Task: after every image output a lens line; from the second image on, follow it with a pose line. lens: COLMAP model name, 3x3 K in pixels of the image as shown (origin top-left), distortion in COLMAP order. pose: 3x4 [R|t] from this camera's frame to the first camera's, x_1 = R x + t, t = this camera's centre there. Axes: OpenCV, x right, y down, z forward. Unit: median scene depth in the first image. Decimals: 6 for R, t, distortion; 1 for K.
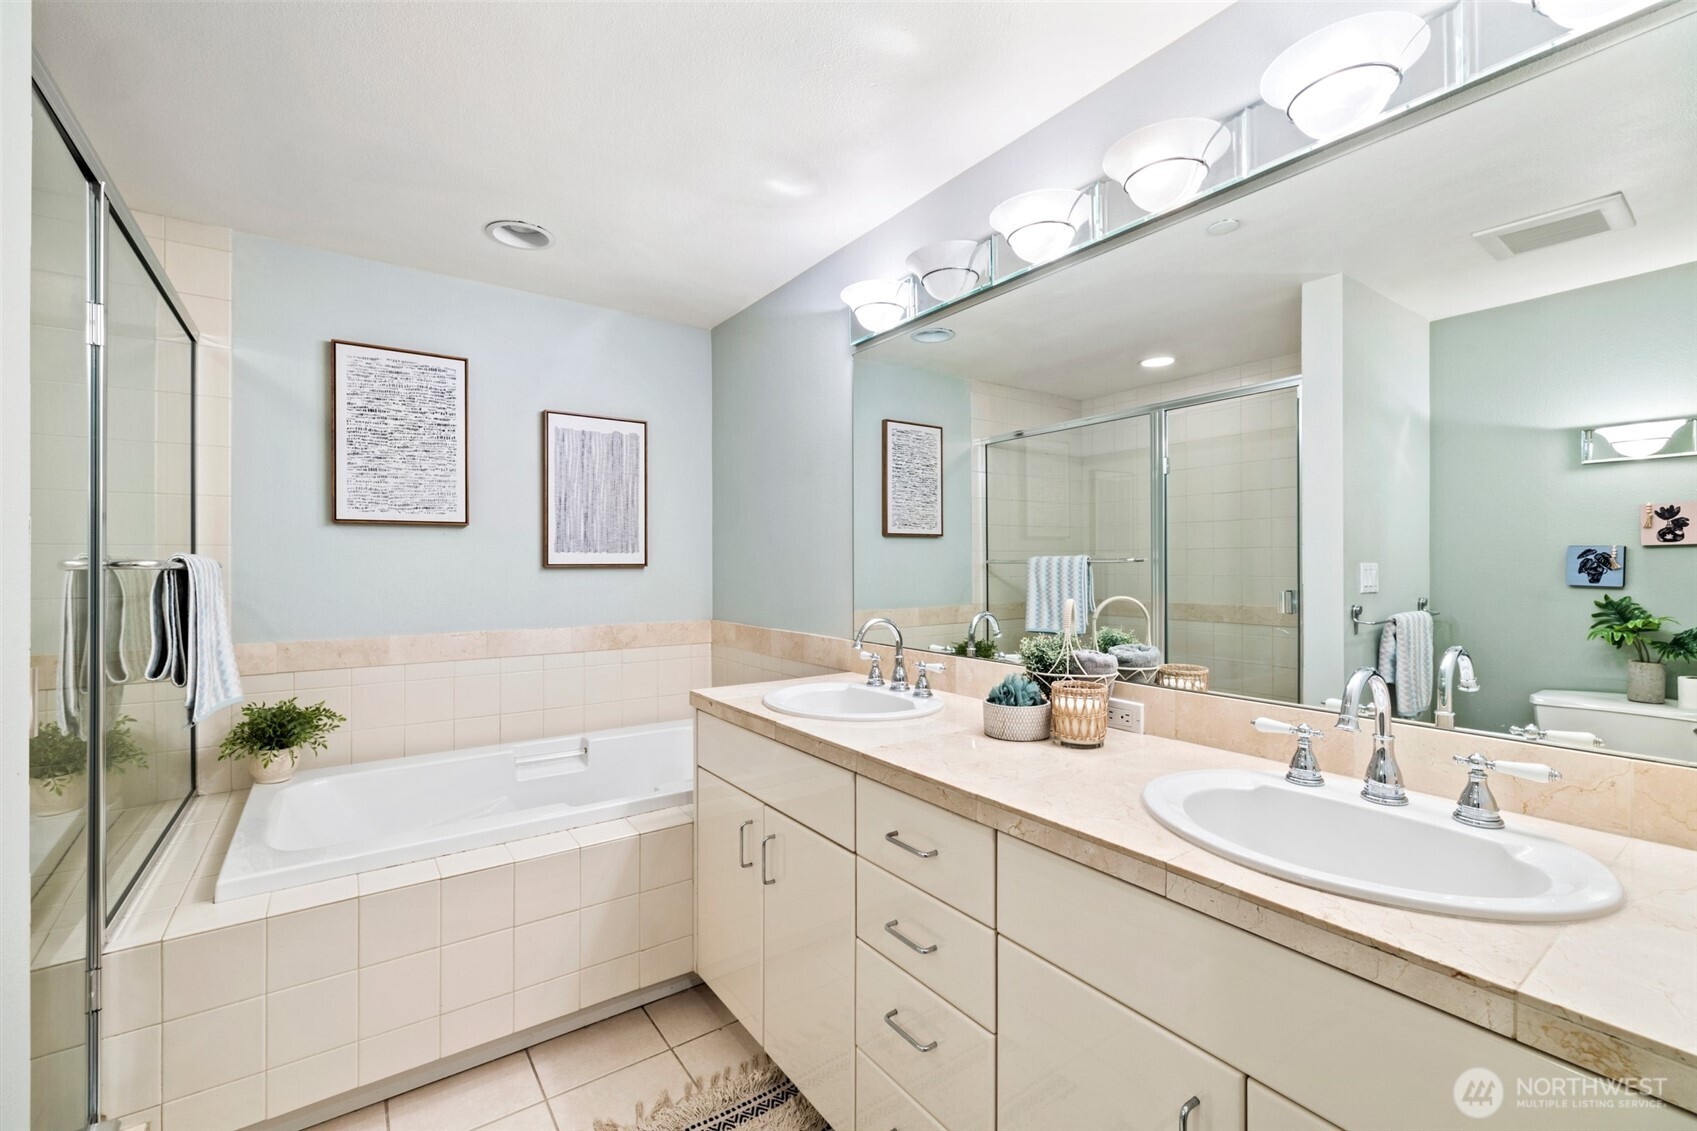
lens RADIAL K [[722.3, 0, 844.5], [0, 722.3, 561.1], [0, 0, 1]] dist [0.001532, -0.000729]
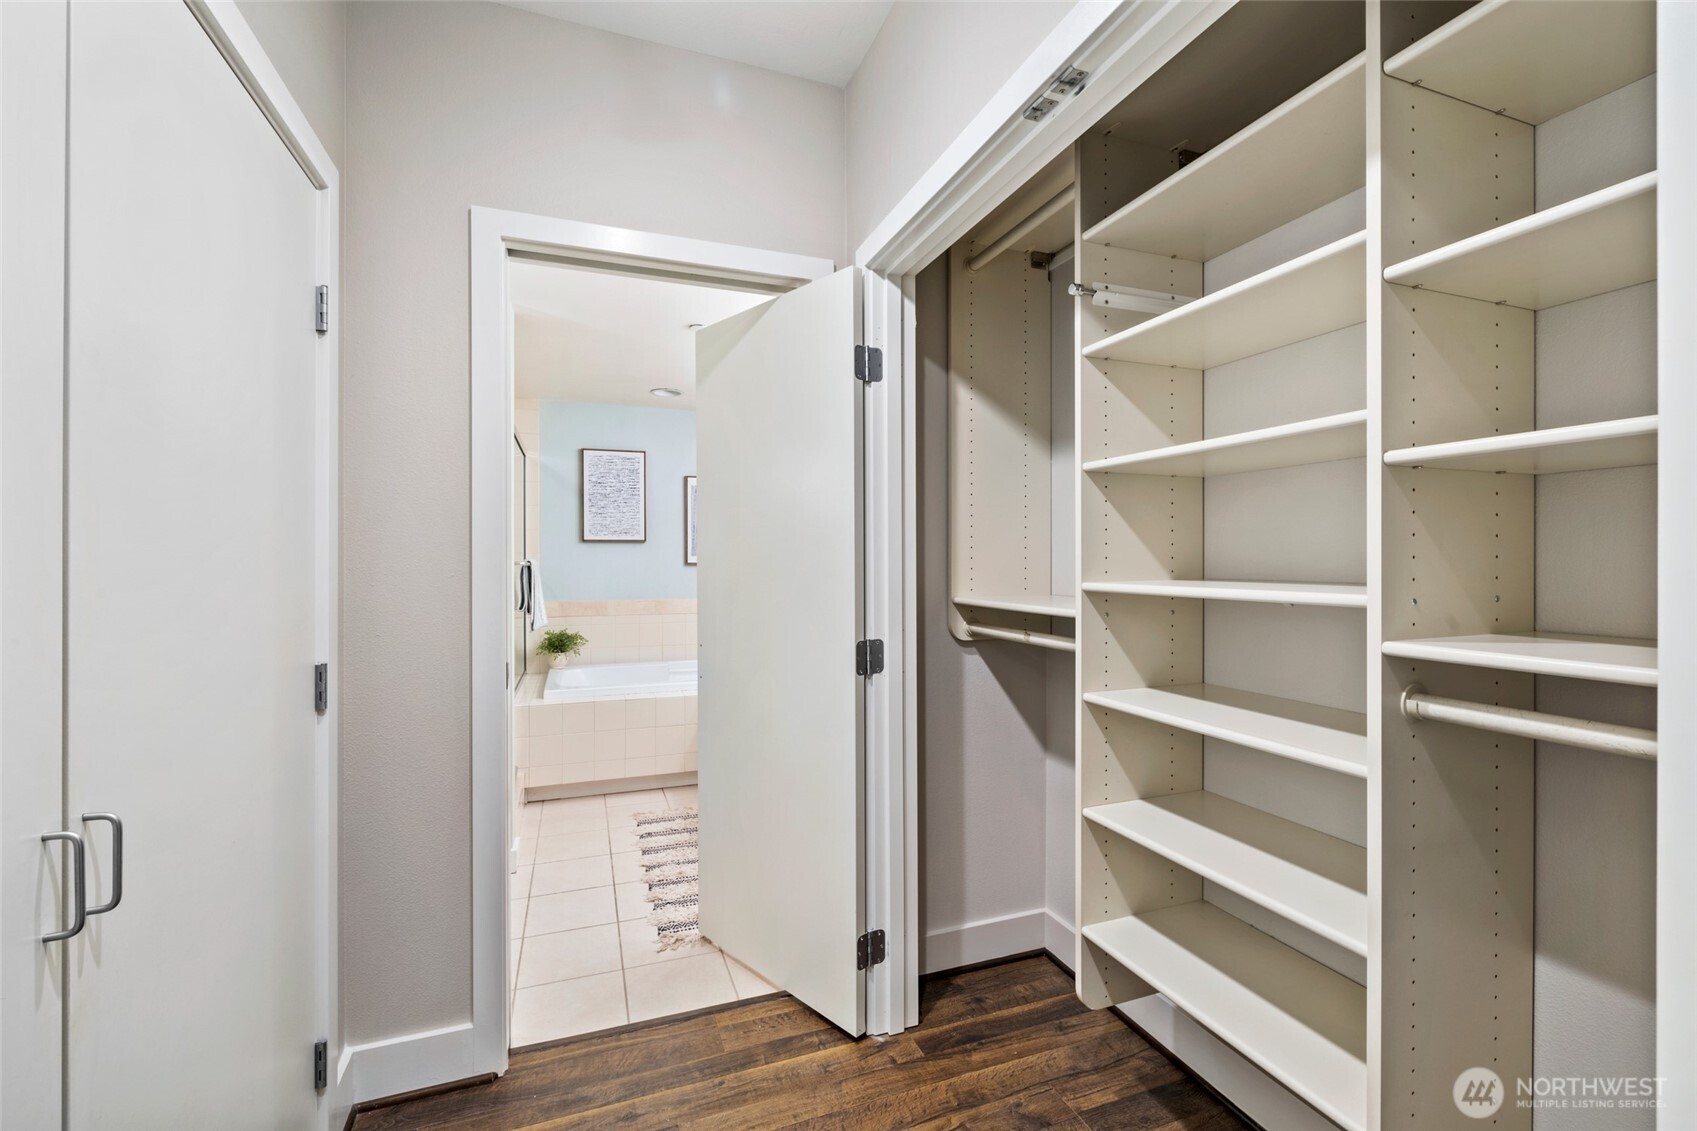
lens RADIAL K [[722.3, 0, 843.0], [0, 722.3, 561.7], [0, 0, 1]] dist [0.001532, -0.000729]
pose [[0.965498, 0.001942, -0.260404, 0.486371], [0.000375, 0.999961, 0.008848, -0.015766], [0.260411, -0.008640, 0.965459, -0.710481]]
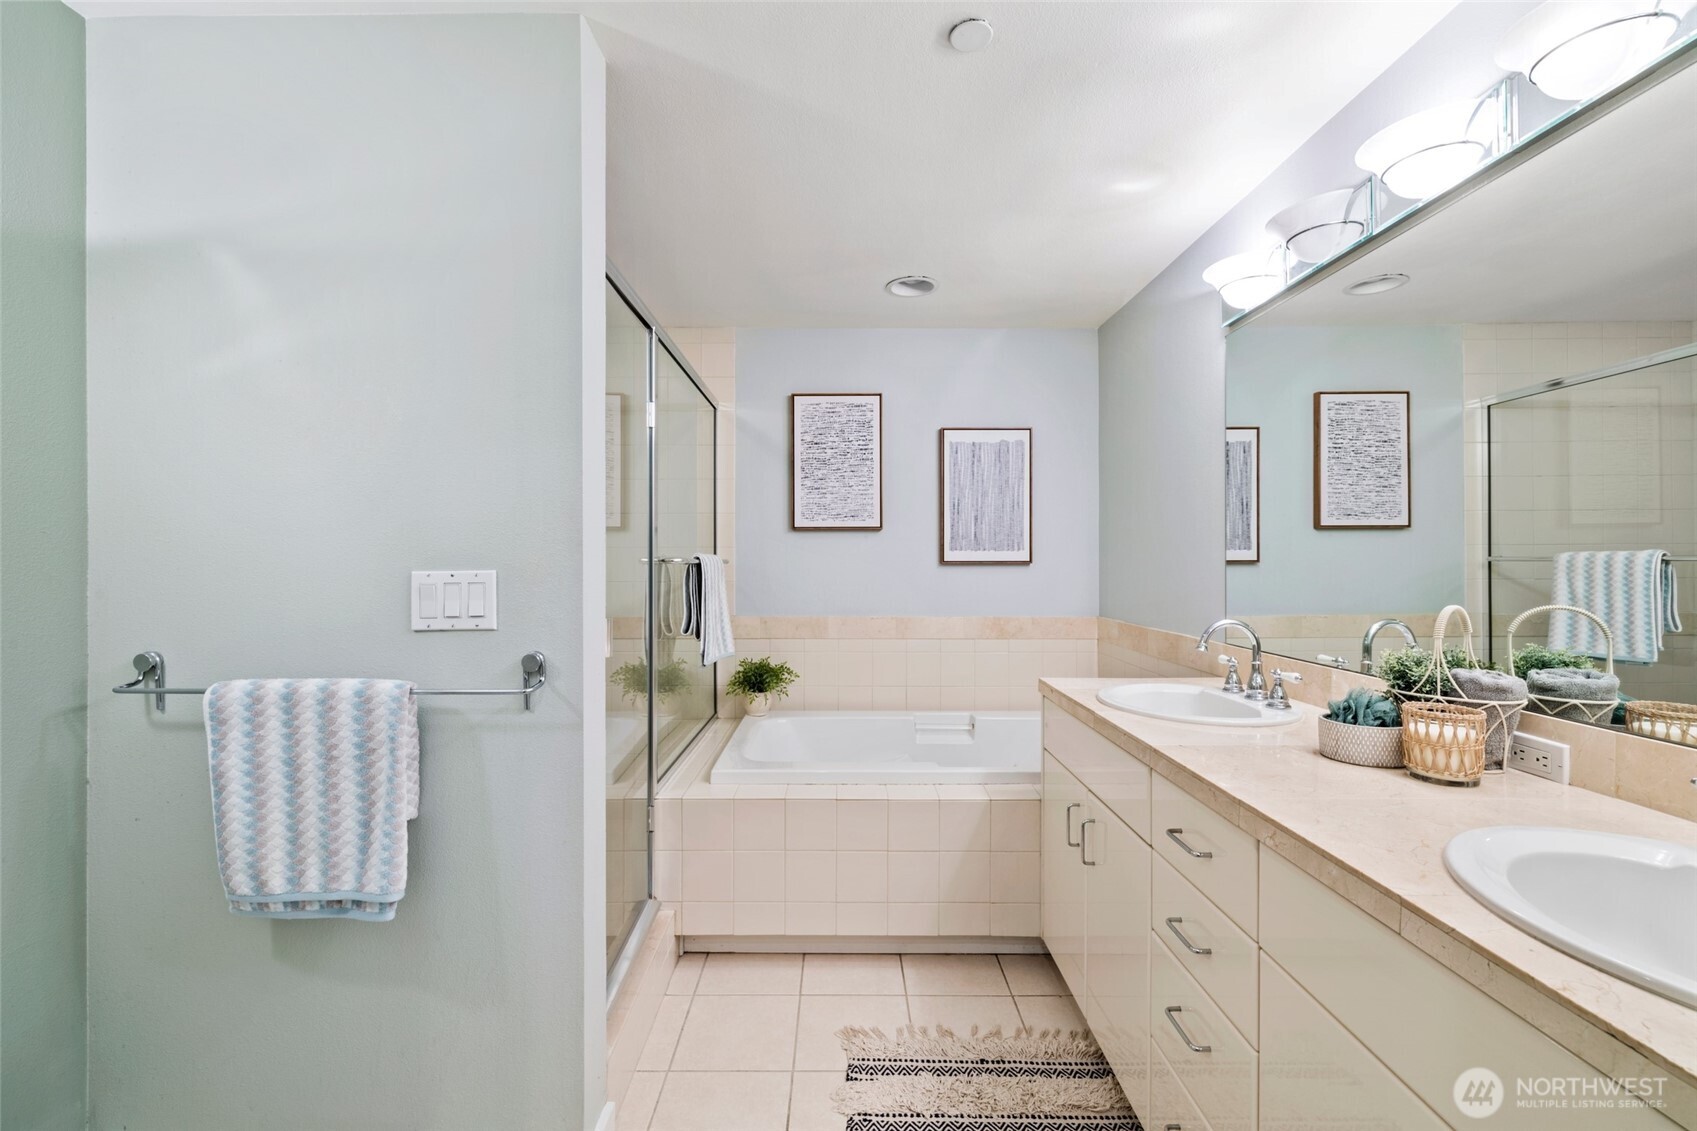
lens RADIAL K [[722.3, 0, 829.2], [0, 722.3, 562.3], [0, 0, 1]] dist [0.001532, -0.000729]
pose [[0.808884, 0.003418, -0.587959, 0.139073], [0.000295, 0.999981, 0.006220, -0.001200], [0.587969, -0.005205, 0.808867, -0.049097]]
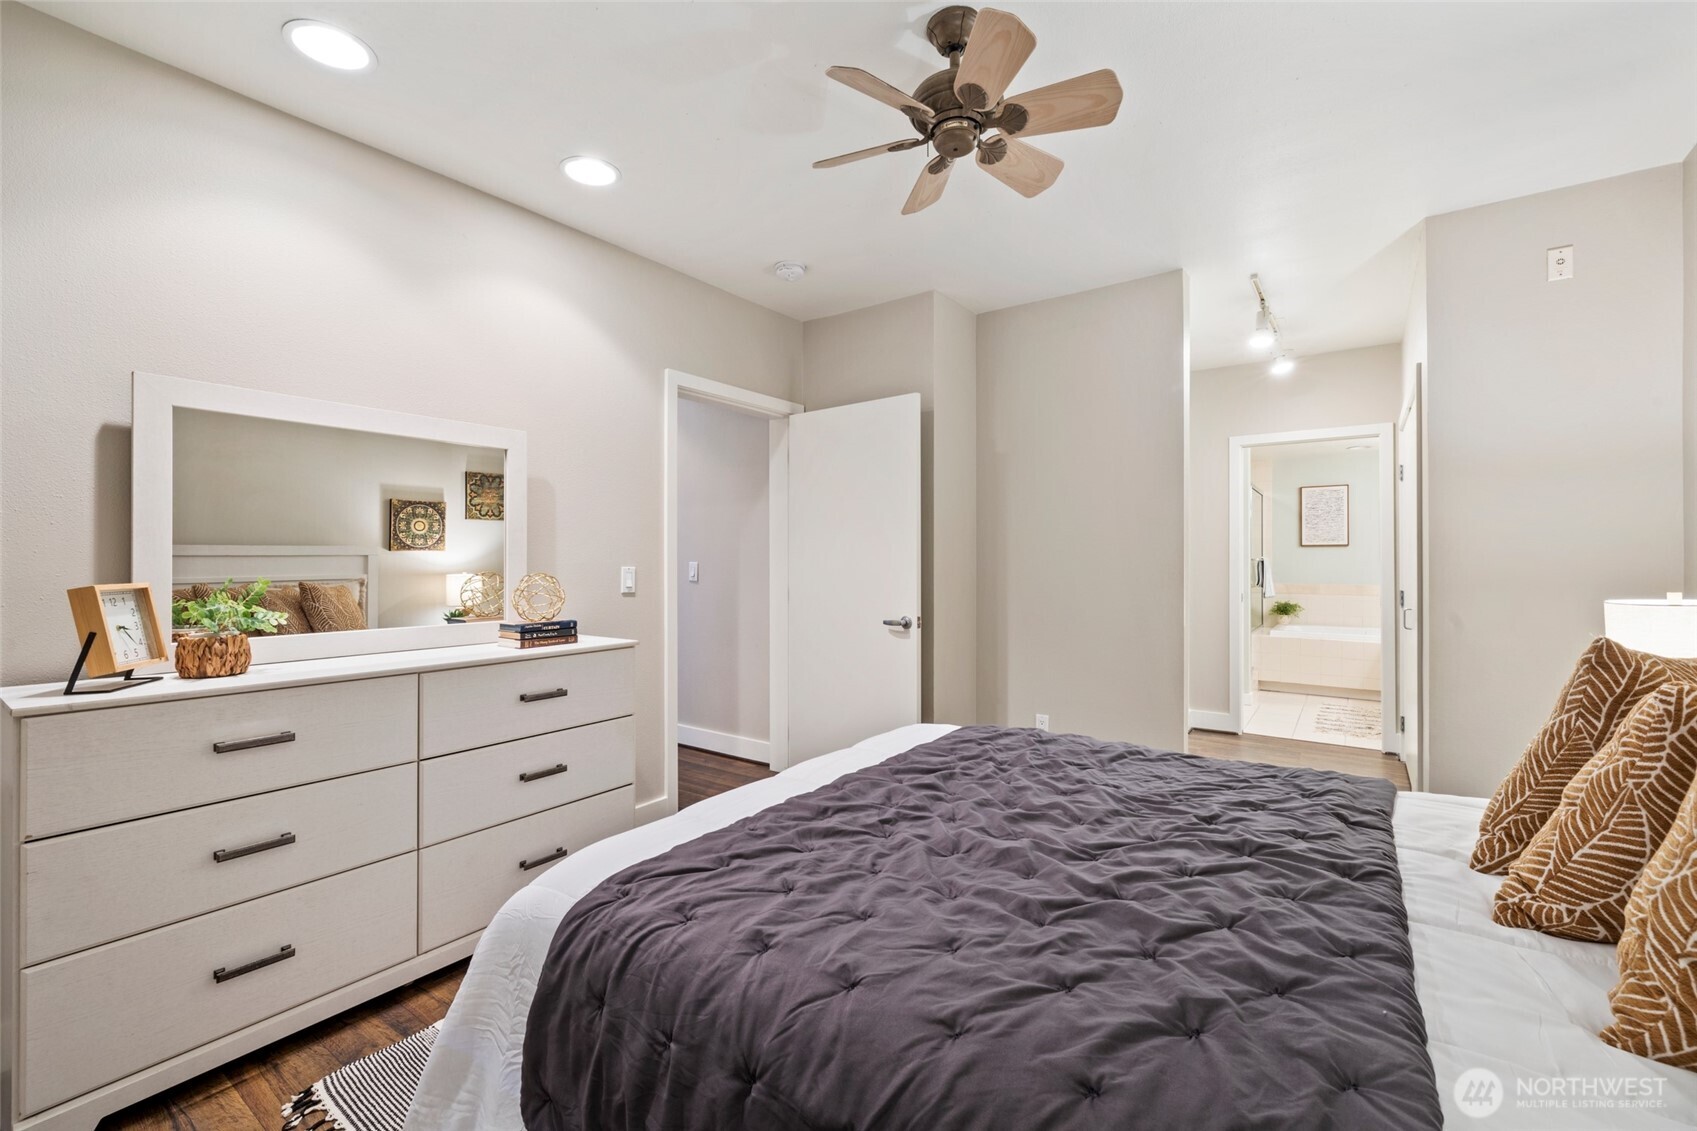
lens RADIAL K [[722.3, 0, 839.4], [0, 722.3, 559.1], [0, 0, 1]] dist [0.001532, -0.000729]
pose [[0.329629, 0.000662, -0.944110, 1.555883], [0.003782, 0.999991, 0.002021, -0.011089], [0.944103, -0.004237, 0.329624, -1.878172]]
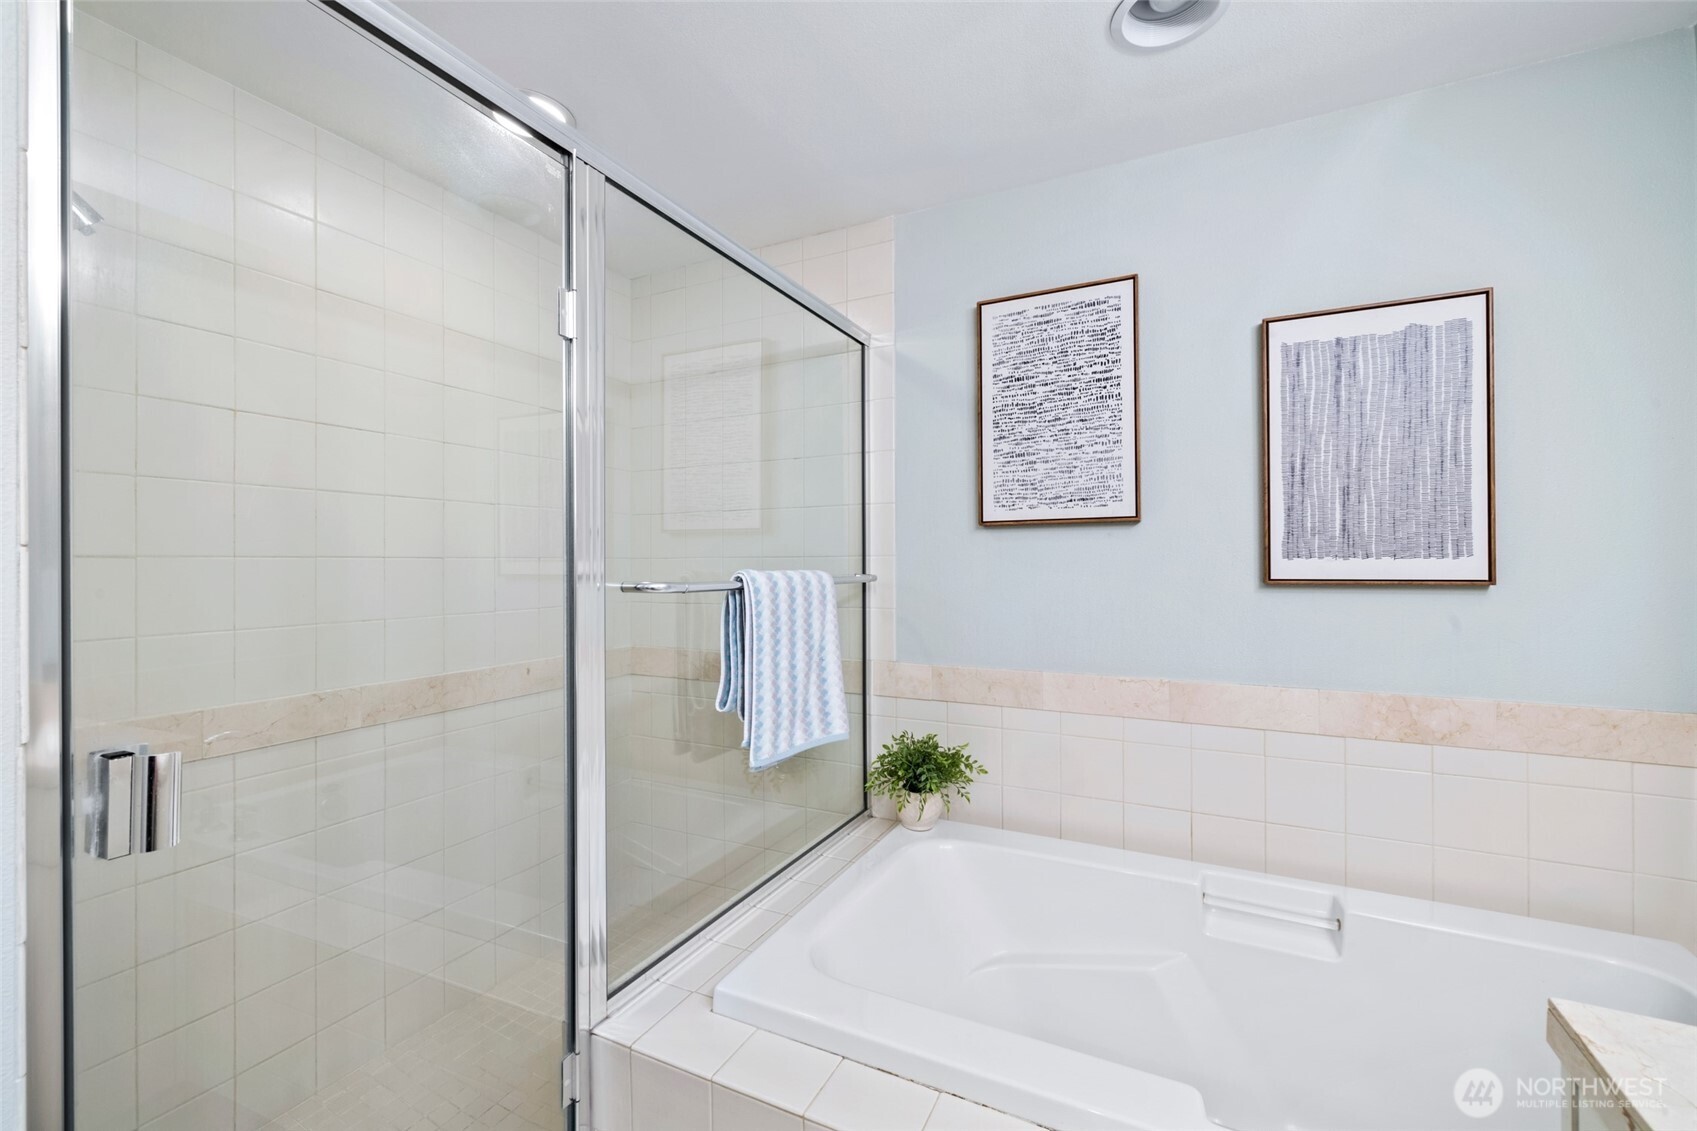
lens RADIAL K [[722.3, 0, 832.0], [0, 722.3, 559.8], [0, 0, 1]] dist [0.001532, -0.000729]
pose [[0.462920, -0.003579, -0.886393, -0.060292], [0.006366, 0.999979, -0.000713, -0.015371], [0.886377, -0.005312, 0.462933, 0.470968]]
